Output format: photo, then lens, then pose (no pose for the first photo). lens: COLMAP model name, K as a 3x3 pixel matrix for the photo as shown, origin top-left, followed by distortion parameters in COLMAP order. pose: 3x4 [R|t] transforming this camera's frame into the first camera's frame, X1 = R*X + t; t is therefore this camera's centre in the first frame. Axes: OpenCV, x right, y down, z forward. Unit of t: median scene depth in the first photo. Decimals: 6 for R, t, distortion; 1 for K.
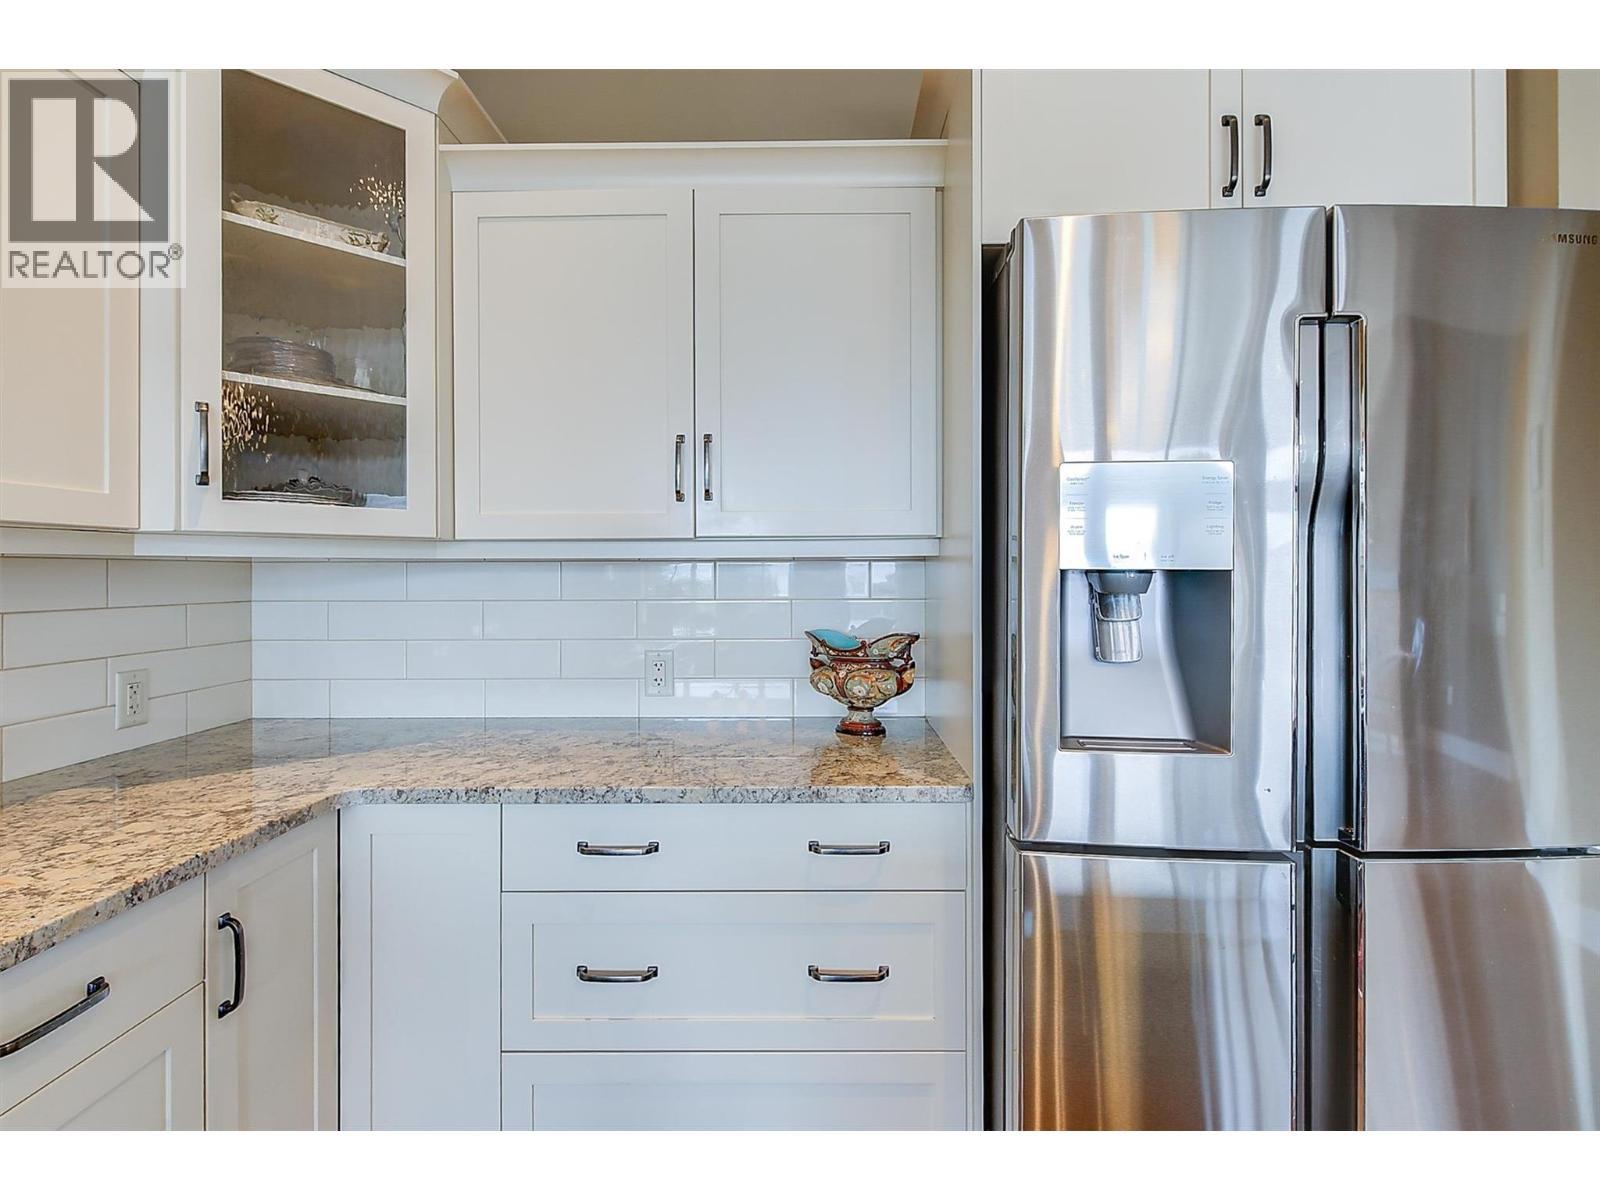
lens RADIAL K [[790.6, 0, 816.8], [0, 790.6, 565.7], [0, 0, 1]] dist [0.025000, 0.000007]
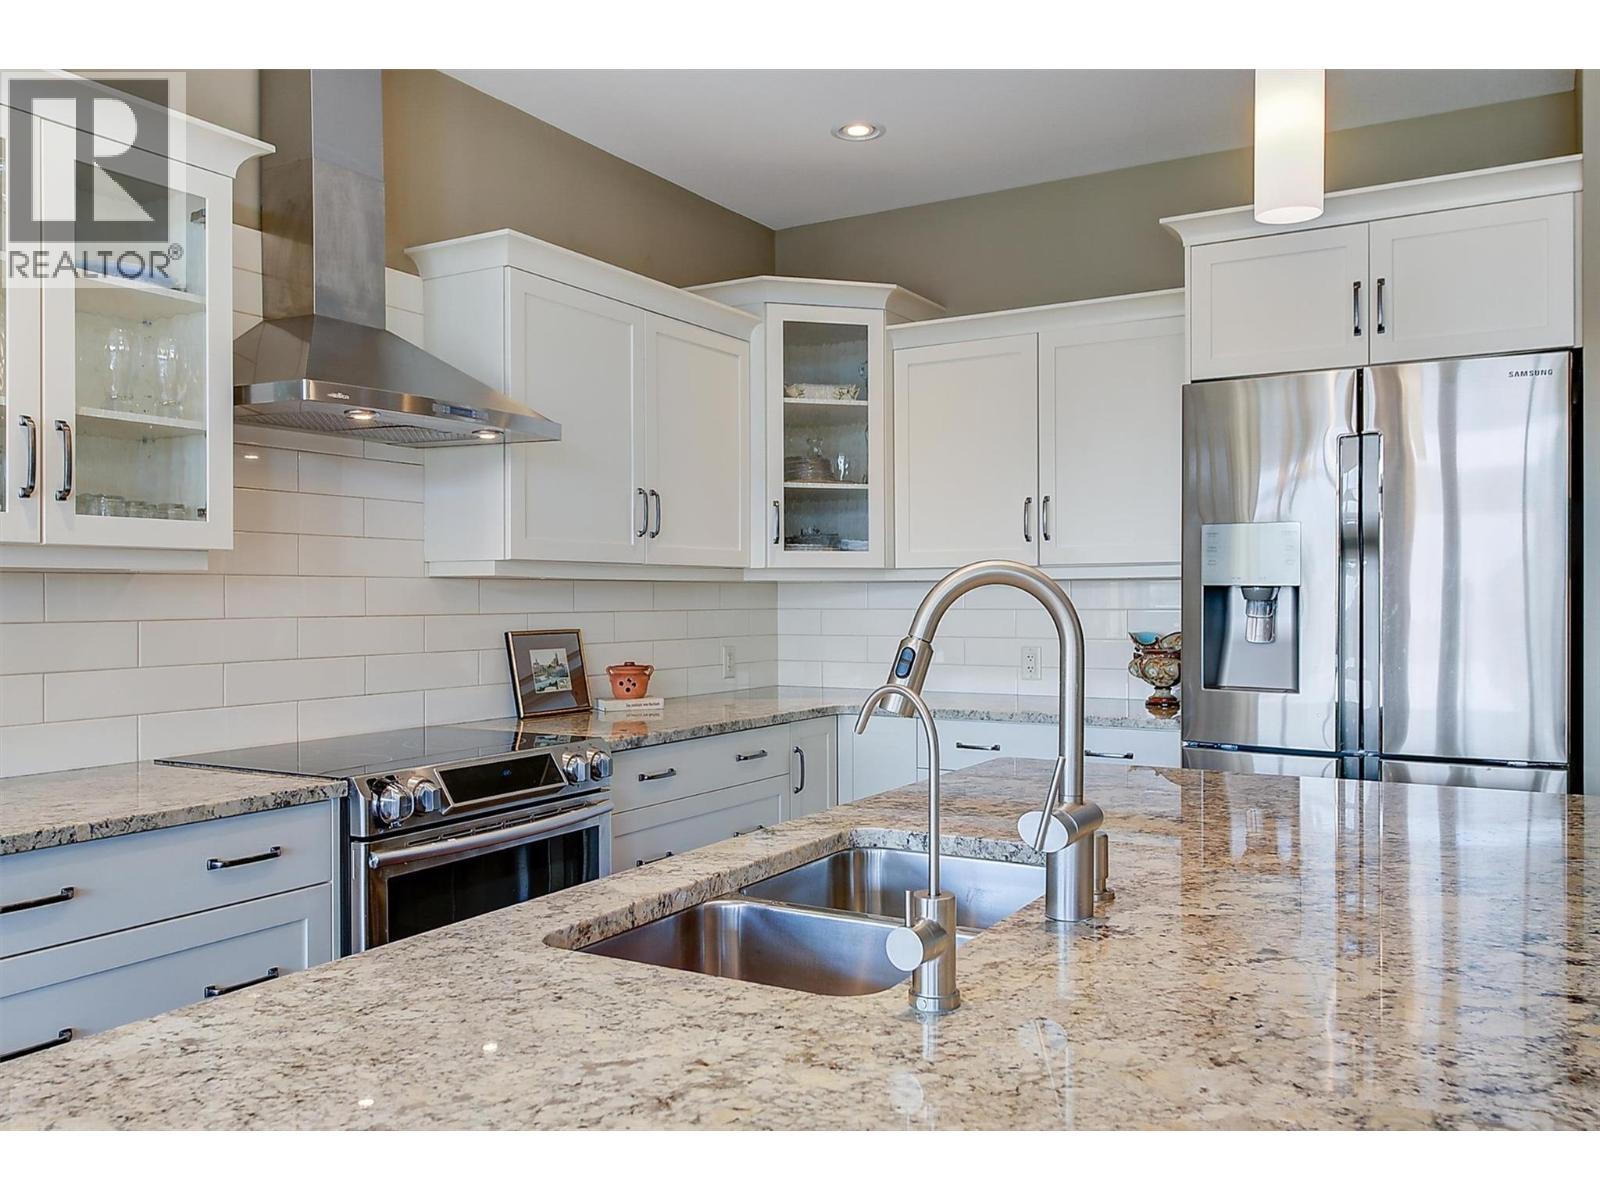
lens RADIAL K [[1260.9, 0, 800.0], [0, 1260.9, 600.0], [0, 0, 1]] dist [0.017755, 0.004948]
pose [[0.867100, 0.002717, -0.498127, 0.651607], [0.002375, 0.999951, 0.009590, 0.005628], [0.498129, -0.009498, 0.867051, -1.310933]]
